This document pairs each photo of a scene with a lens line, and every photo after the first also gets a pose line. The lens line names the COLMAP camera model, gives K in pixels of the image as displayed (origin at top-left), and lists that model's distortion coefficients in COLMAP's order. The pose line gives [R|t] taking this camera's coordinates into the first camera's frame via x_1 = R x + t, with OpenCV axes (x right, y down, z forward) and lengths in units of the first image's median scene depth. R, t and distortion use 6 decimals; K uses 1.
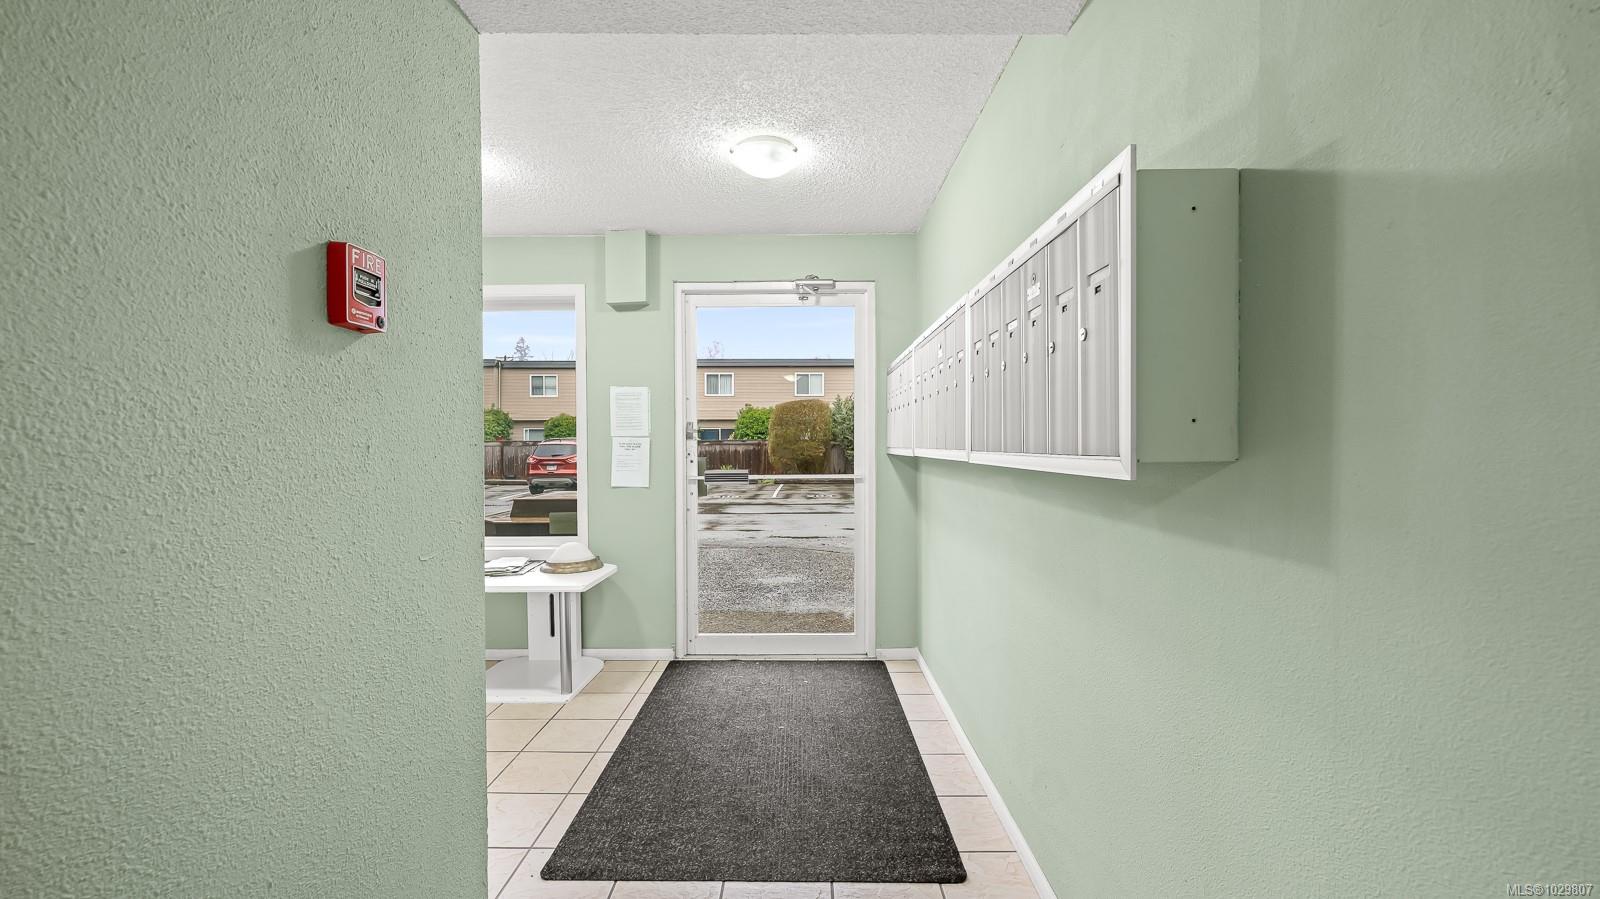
lens RADIAL K [[640.8, 0, 800.3], [0, 640.8, 448.2], [0, 0, 1]] dist [-0.001923, -0.000383]
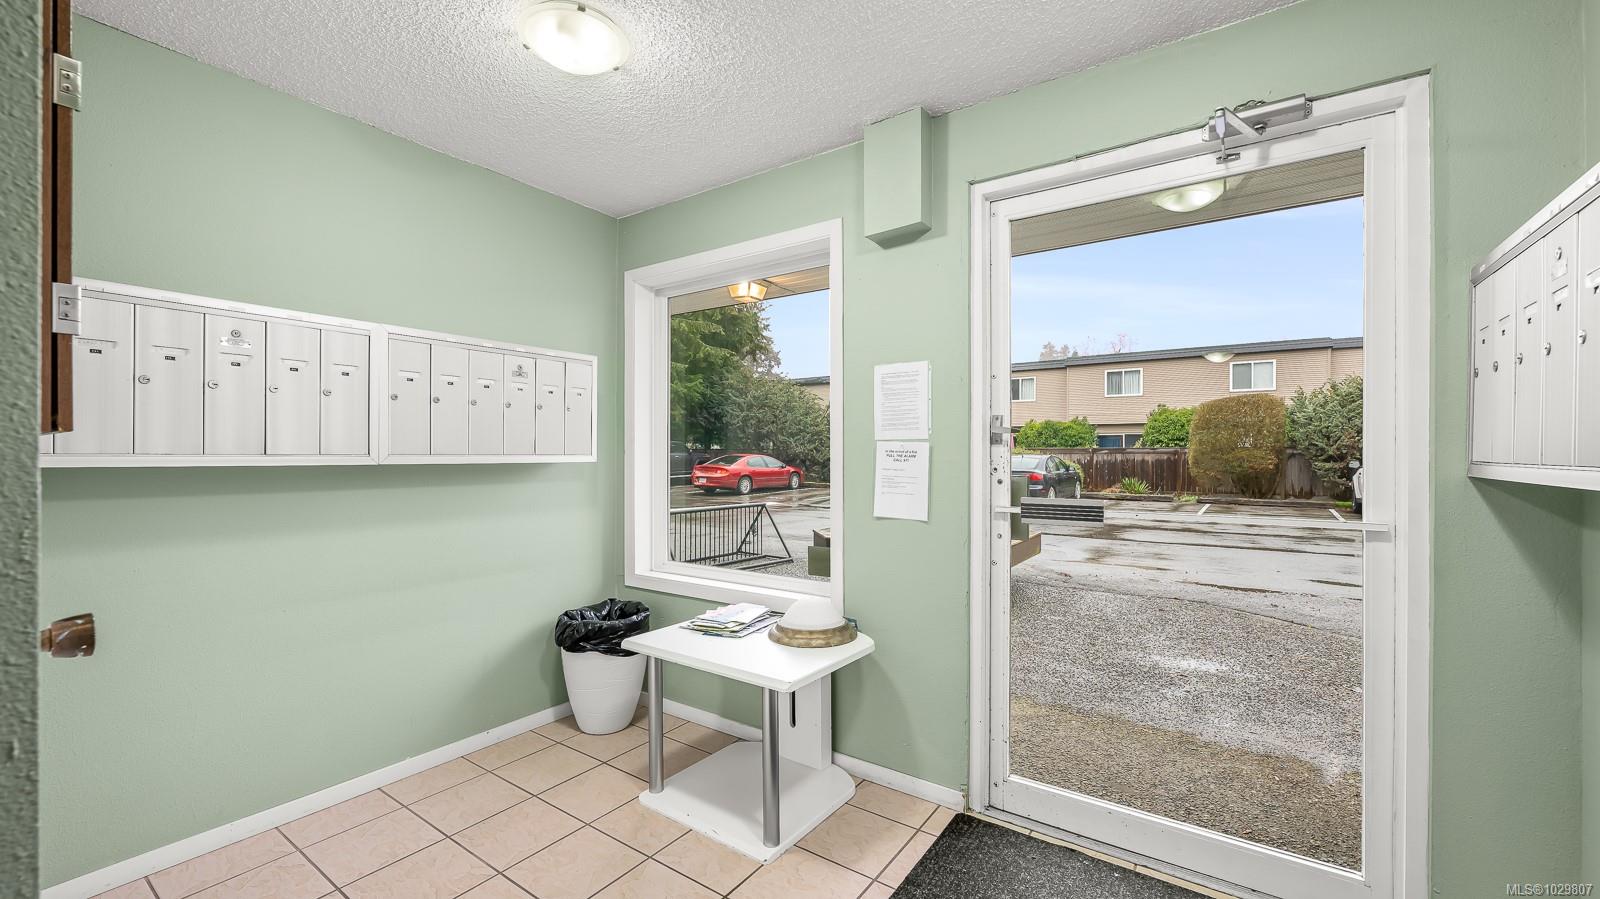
lens RADIAL K [[640.8, 0, 793.7], [0, 640.8, 453.5], [0, 0, 1]] dist [-0.001923, -0.000383]
pose [[0.820730, 0.004168, -0.571302, 0.009205], [-0.006537, 0.999976, -0.002095, -0.002080], [0.571279, 0.005454, 0.820738, 0.299217]]
